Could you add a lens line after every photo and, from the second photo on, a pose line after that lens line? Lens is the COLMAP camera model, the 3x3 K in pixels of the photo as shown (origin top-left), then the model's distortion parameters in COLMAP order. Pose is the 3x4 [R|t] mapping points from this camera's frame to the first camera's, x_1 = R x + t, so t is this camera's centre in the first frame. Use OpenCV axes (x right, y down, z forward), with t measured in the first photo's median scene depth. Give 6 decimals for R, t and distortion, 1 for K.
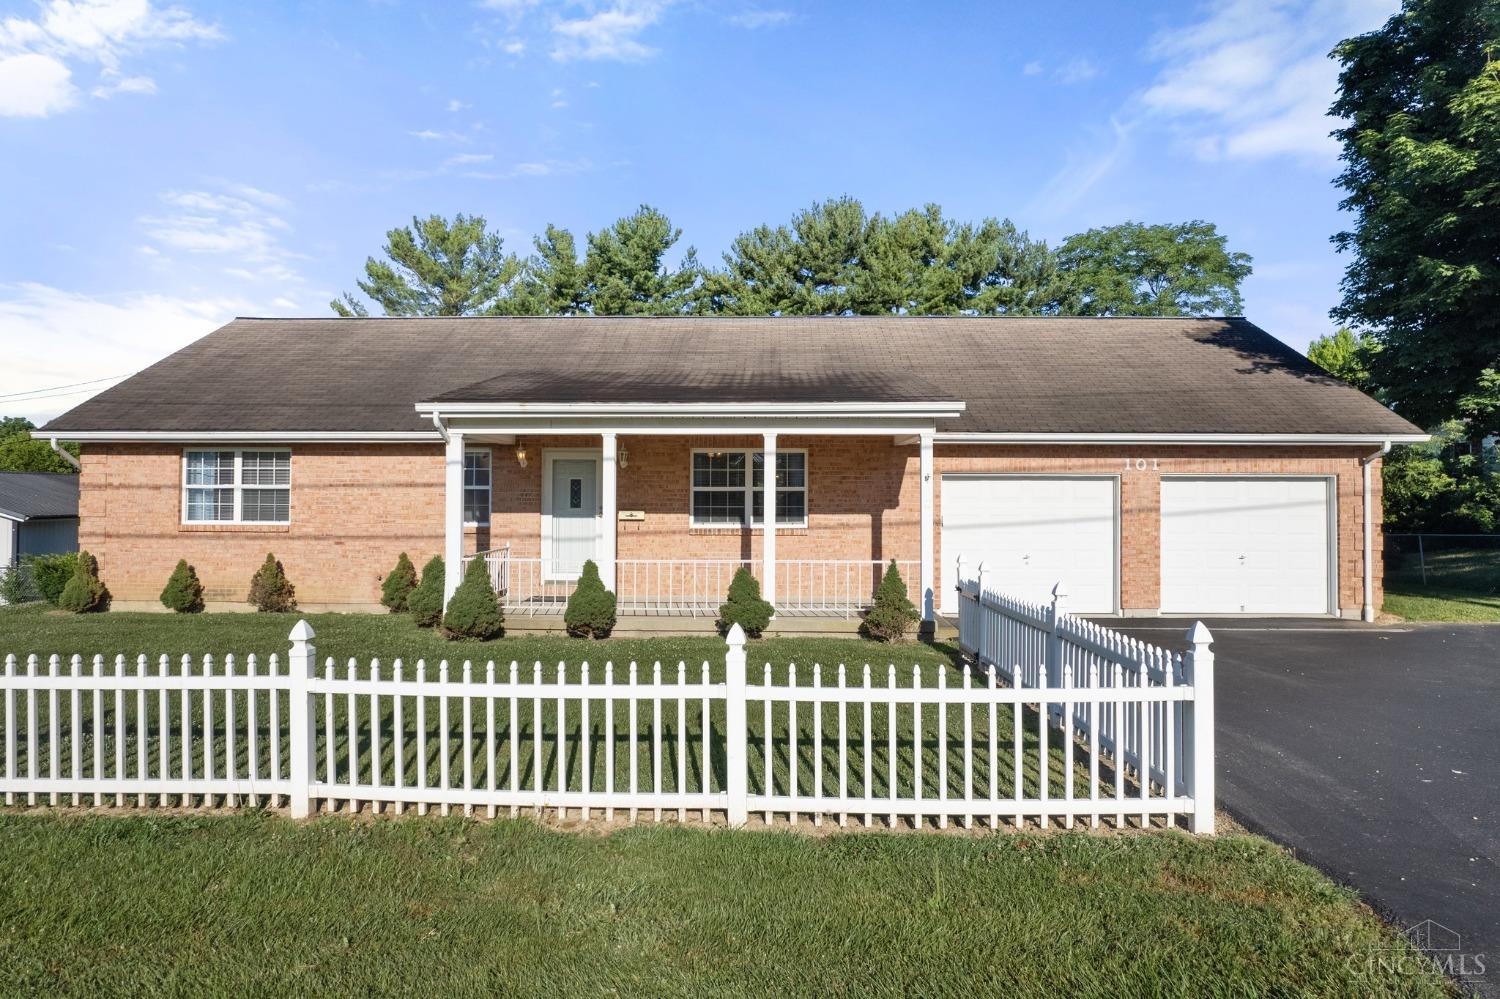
lens RADIAL K [[975.2, 0, 750.0], [0, 975.2, 499.5], [0, 0, 1]] dist [-0.060168, 0.064622]
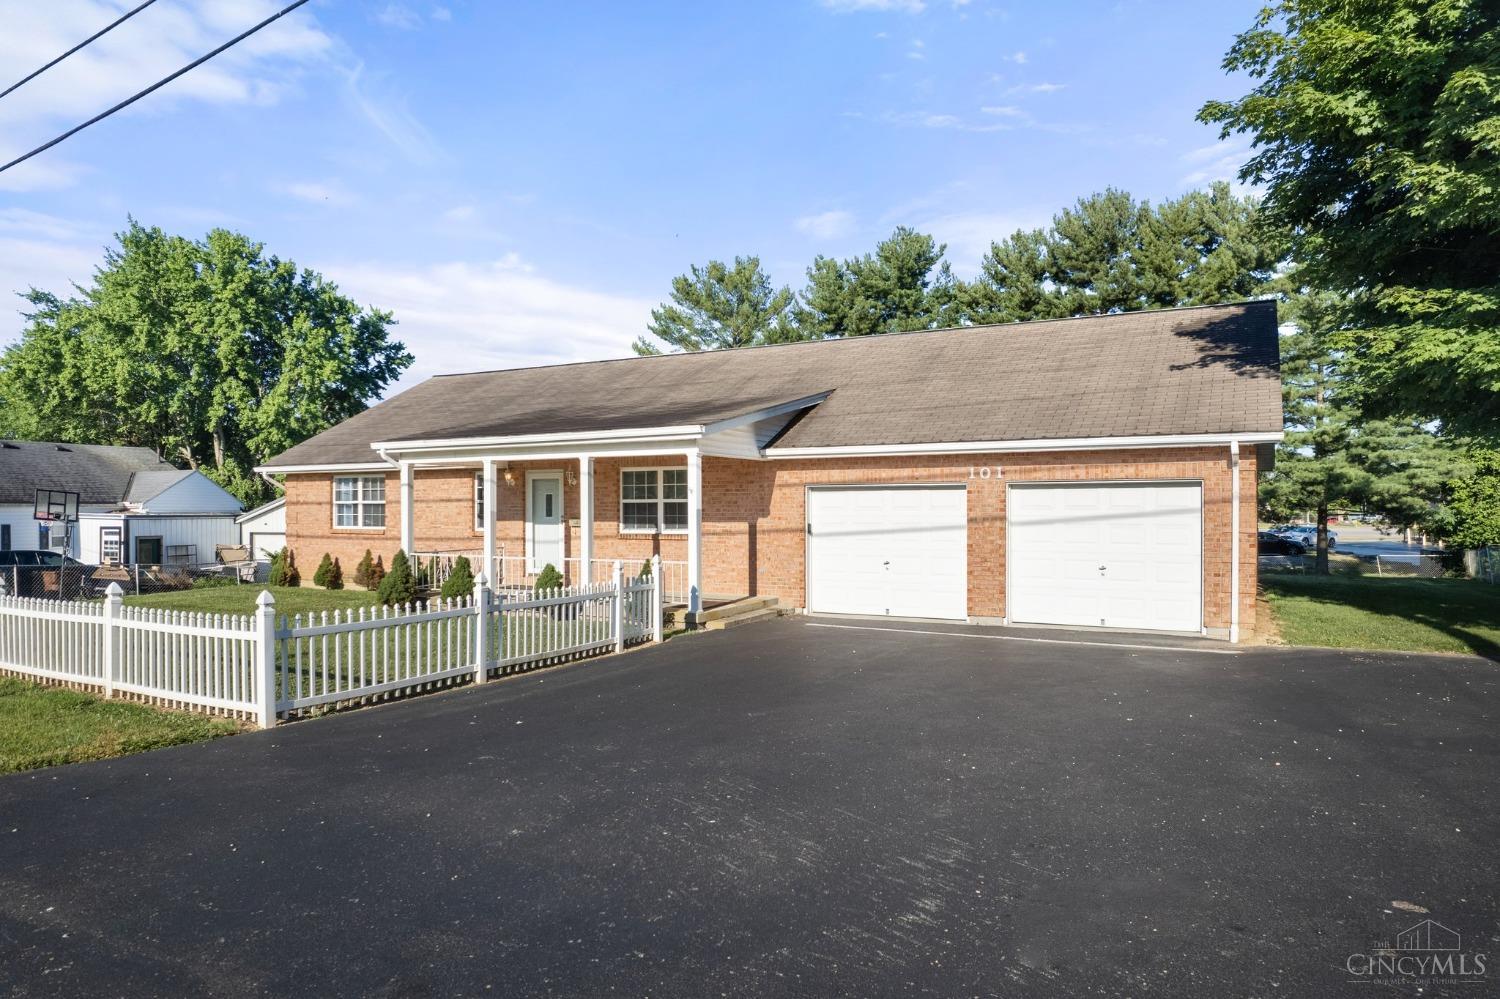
lens RADIAL K [[975.2, 0, 750.0], [0, 975.2, 499.5], [0, 0, 1]] dist [-0.060168, 0.064622]
pose [[0.891699, -0.009754, -0.452524, 0.630979], [0.005676, 0.999930, -0.010369, 0.000456], [0.452594, 0.006677, 0.891692, -0.009314]]
